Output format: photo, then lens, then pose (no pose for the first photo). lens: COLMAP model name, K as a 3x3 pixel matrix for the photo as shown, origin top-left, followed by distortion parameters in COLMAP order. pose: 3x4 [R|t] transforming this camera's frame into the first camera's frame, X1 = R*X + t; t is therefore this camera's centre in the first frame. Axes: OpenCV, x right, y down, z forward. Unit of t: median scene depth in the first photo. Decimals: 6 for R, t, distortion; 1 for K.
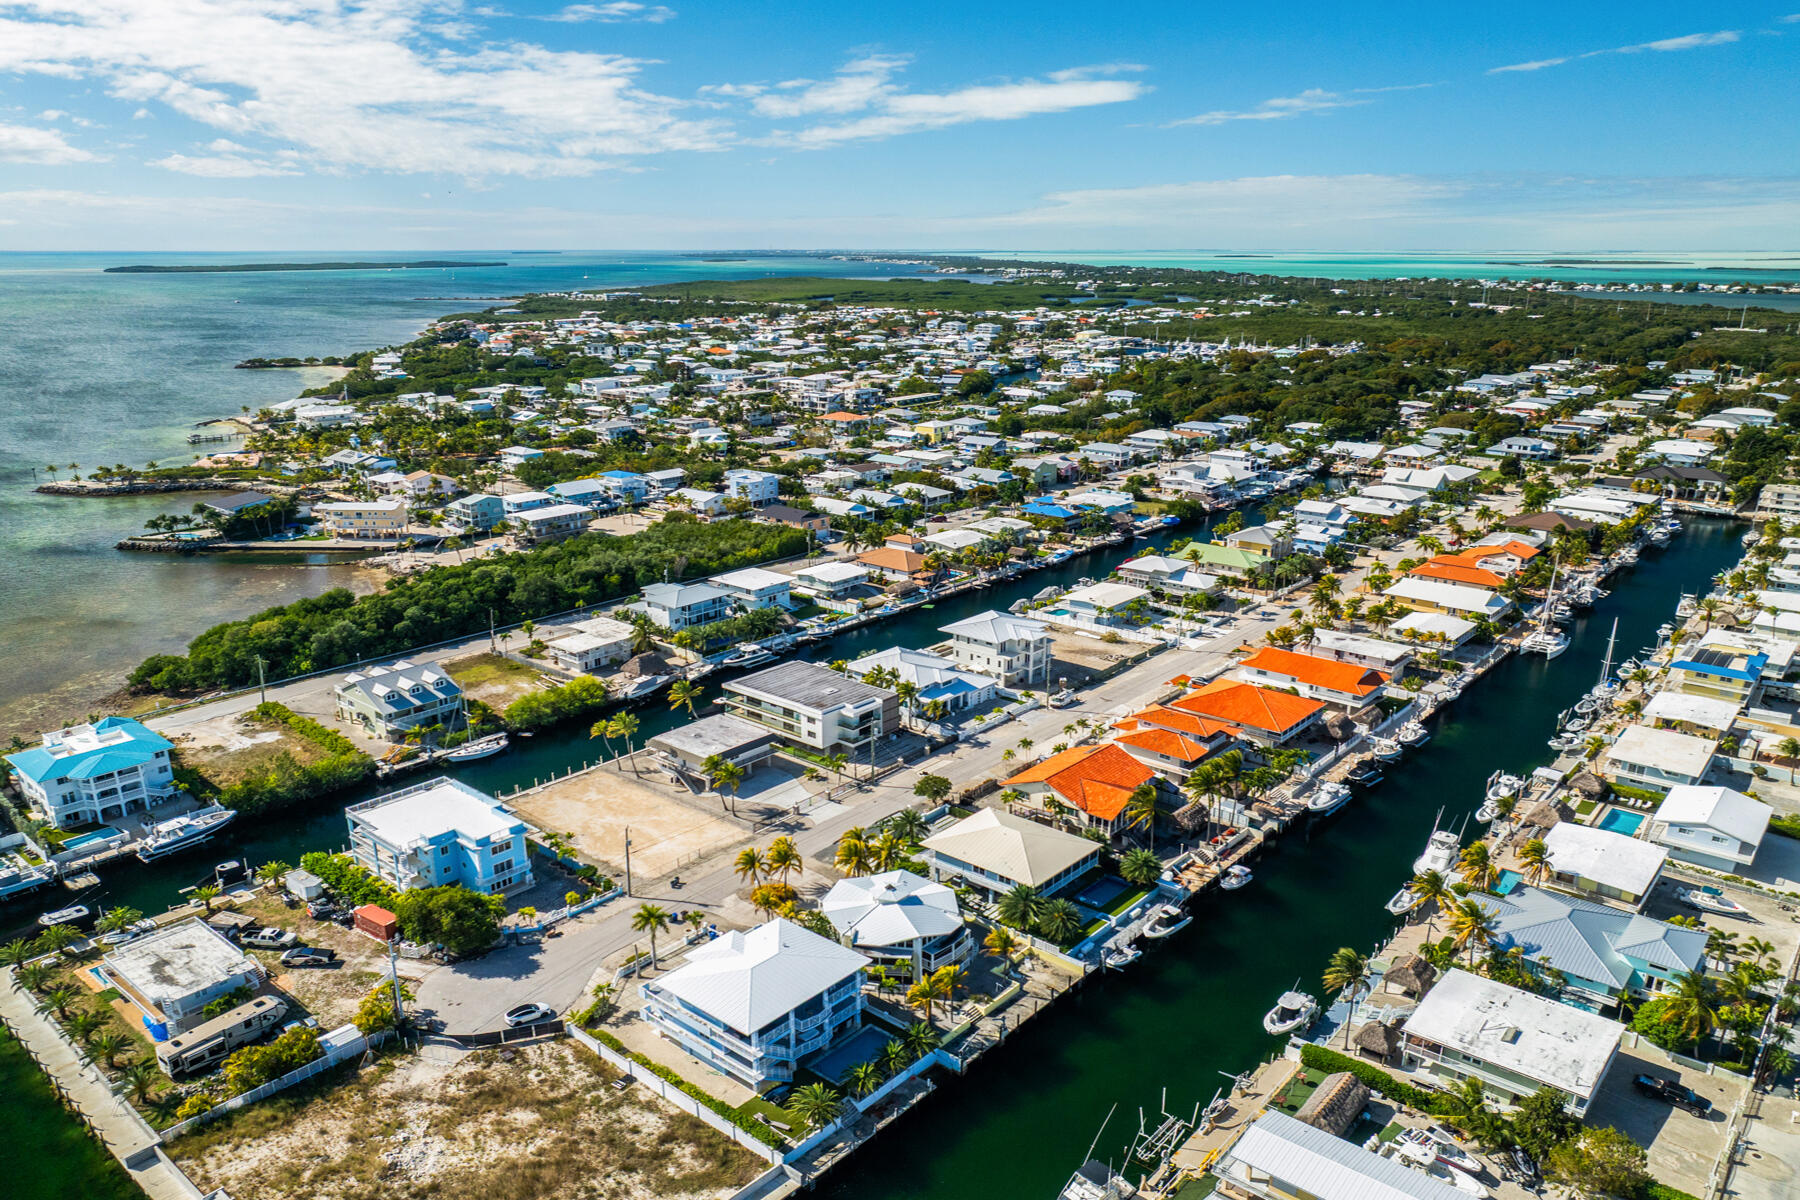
lens RADIAL K [[1302.3, 0, 922.3], [0, 1302.3, 601.1], [0, 0, 1]] dist [0.004825, 0.000986]
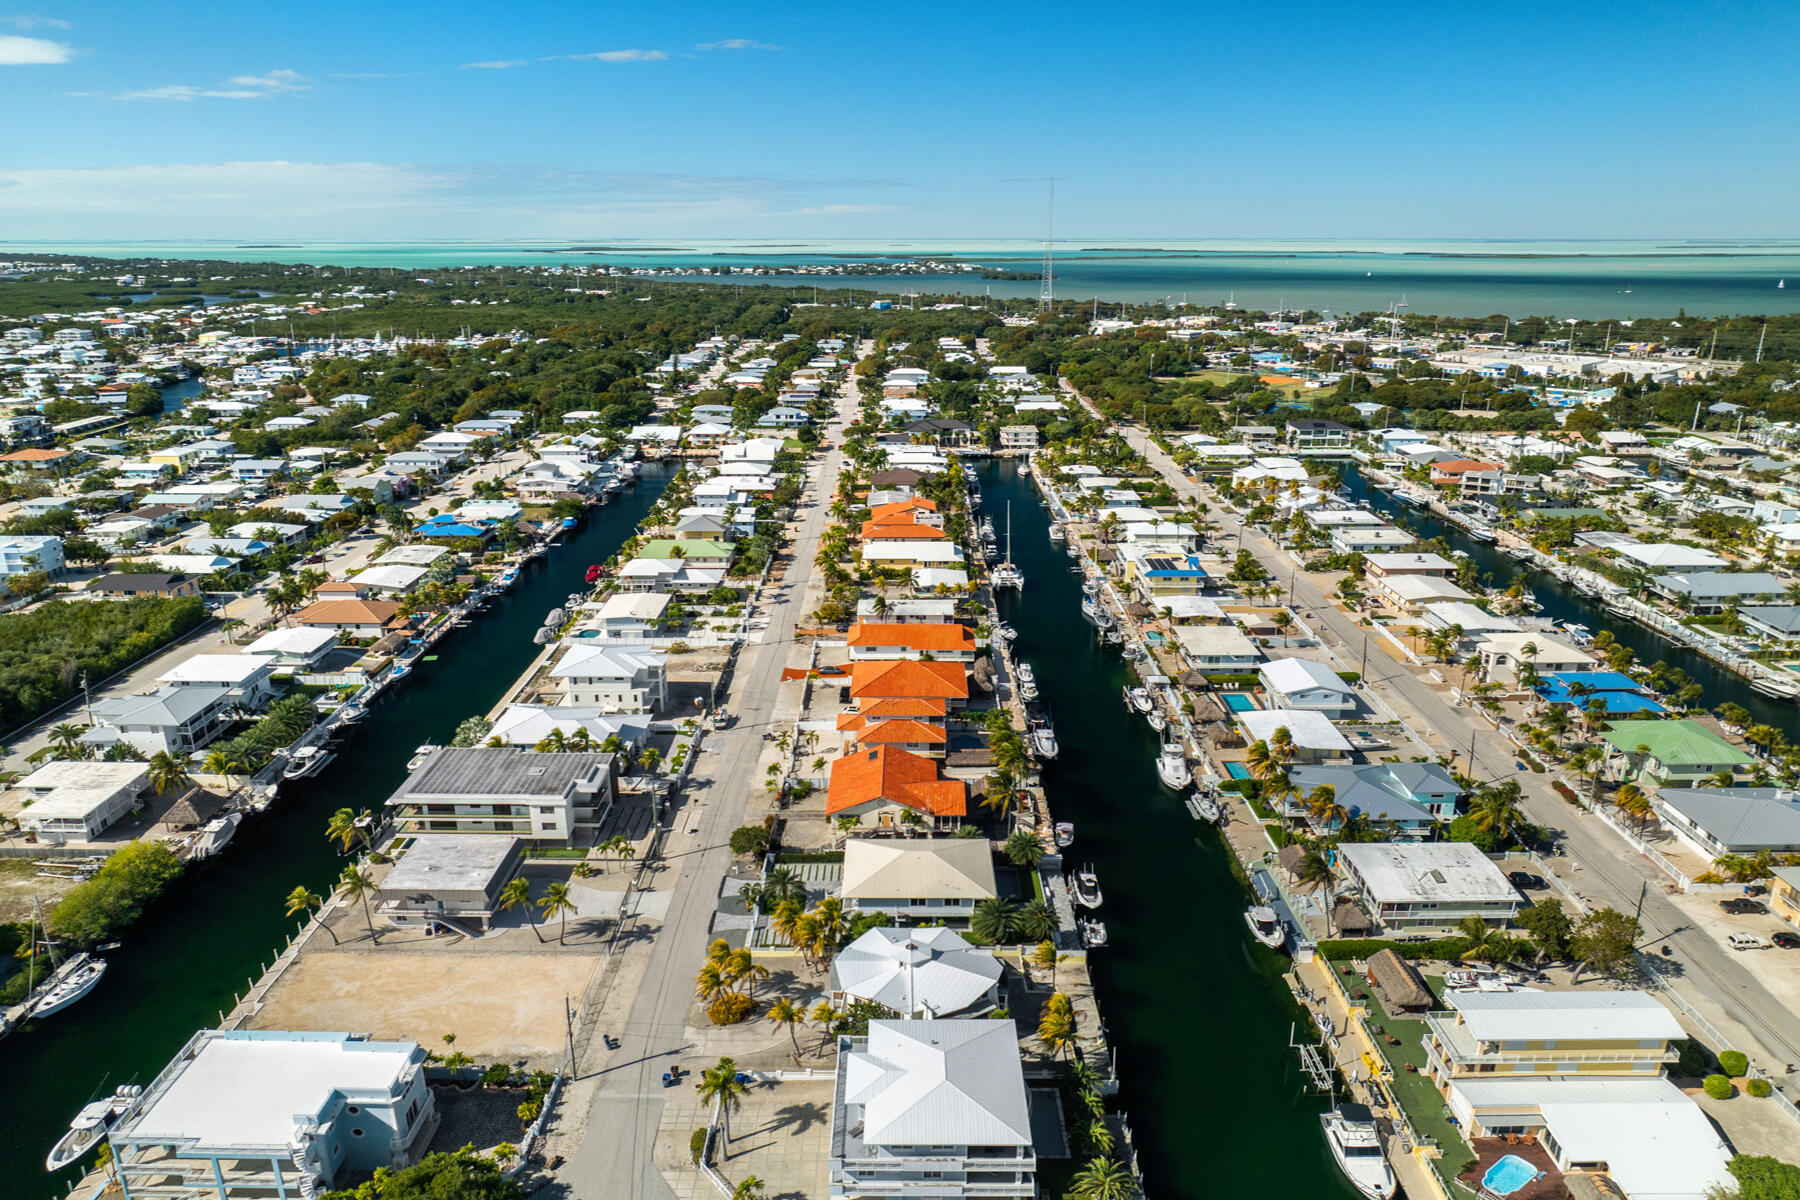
lens RADIAL K [[1287.2, 0, 900.0], [0, 1287.2, 600.0], [0, 0, 1]] dist [-0.010280, -0.005728]
pose [[0.765596, -0.175783, 0.618841, -0.327562], [0.168855, 0.983126, 0.070361, -0.048470], [-0.620767, 0.050626, 0.782359, 0.179832]]
